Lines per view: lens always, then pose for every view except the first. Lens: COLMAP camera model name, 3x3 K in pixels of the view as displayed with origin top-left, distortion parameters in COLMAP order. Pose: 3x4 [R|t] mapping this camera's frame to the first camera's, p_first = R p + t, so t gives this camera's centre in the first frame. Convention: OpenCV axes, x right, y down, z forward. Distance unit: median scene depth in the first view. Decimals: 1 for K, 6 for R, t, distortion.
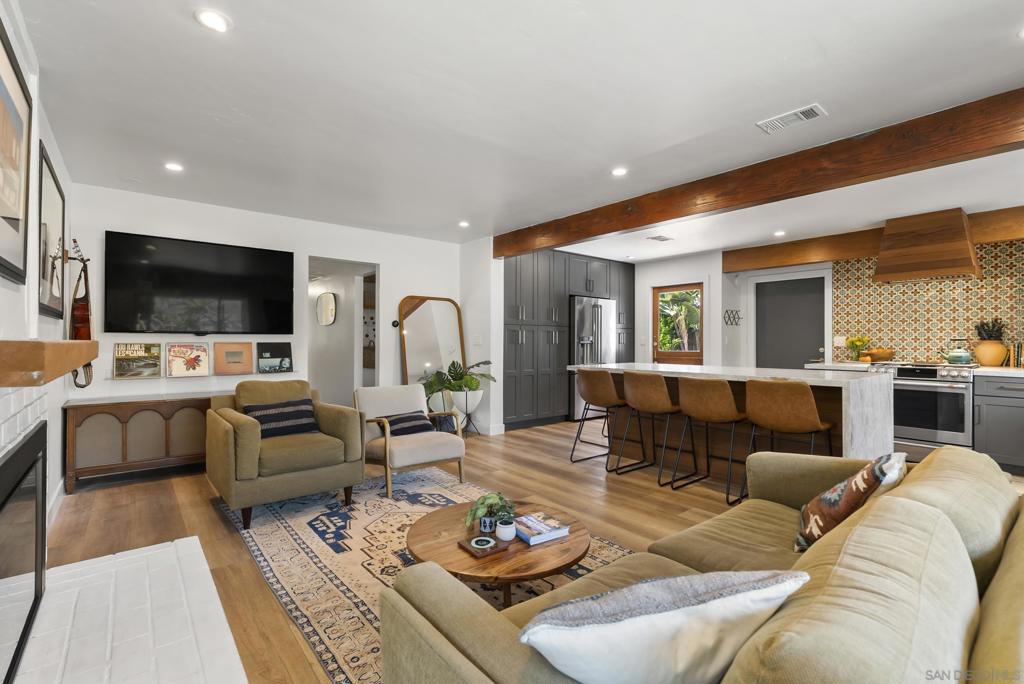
lens RADIAL K [[464.9, 0, 510.6], [0, 464.9, 341.3], [0, 0, 1]] dist [-0.009851, 0.000466]
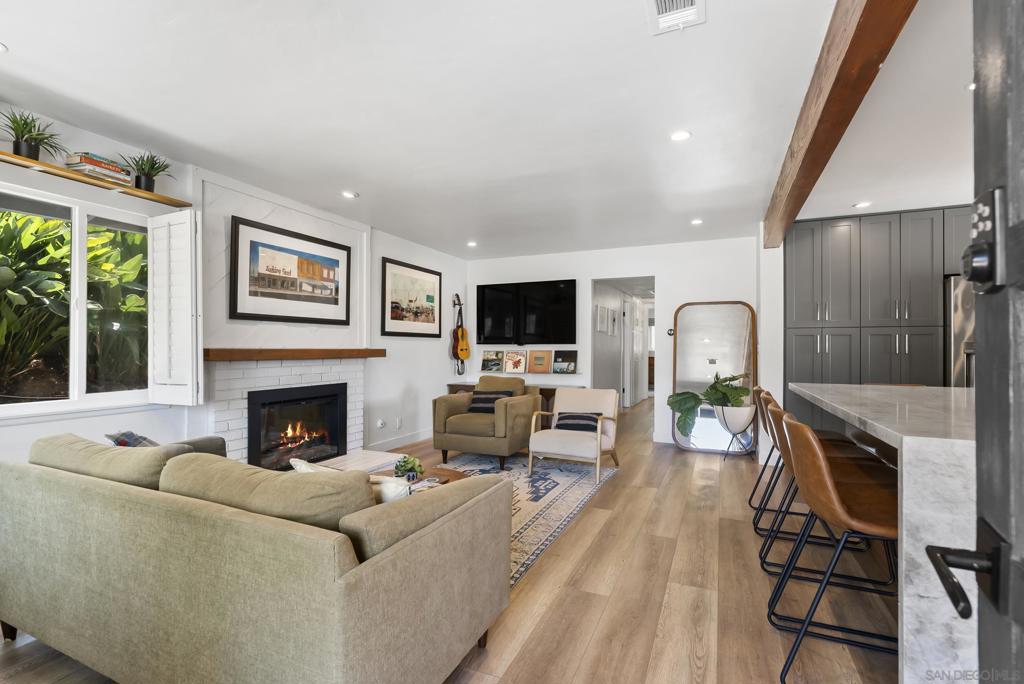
lens RADIAL K [[464.9, 0, 507.6], [0, 464.9, 346.5], [0, 0, 1]] dist [-0.009851, 0.000466]
pose [[0.430388, -0.006197, -0.902623, 0.667264], [-0.001575, 0.999970, -0.007617, 0.001824], [0.902643, 0.004700, 0.430365, 0.321871]]
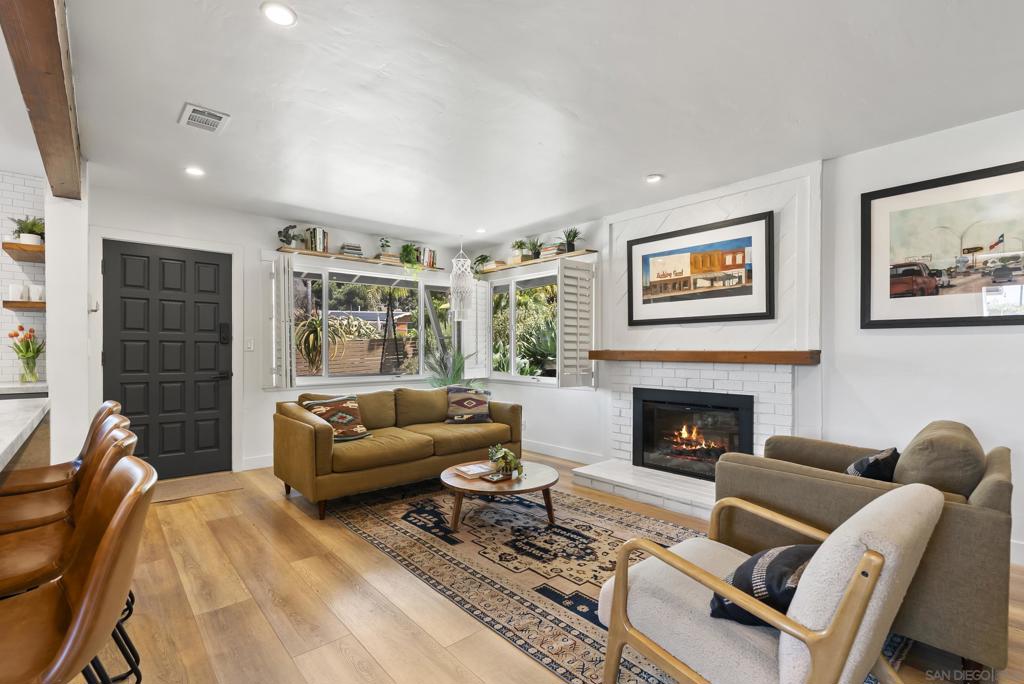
lens RADIAL K [[464.9, 0, 508.0], [0, 464.9, 348.2], [0, 0, 1]] dist [-0.009851, 0.000466]
pose [[-0.999486, -0.005968, -0.031513, -0.002994], [-0.005831, 0.999973, -0.004447, 0.001140], [0.031539, -0.004261, -0.999493, 1.238863]]
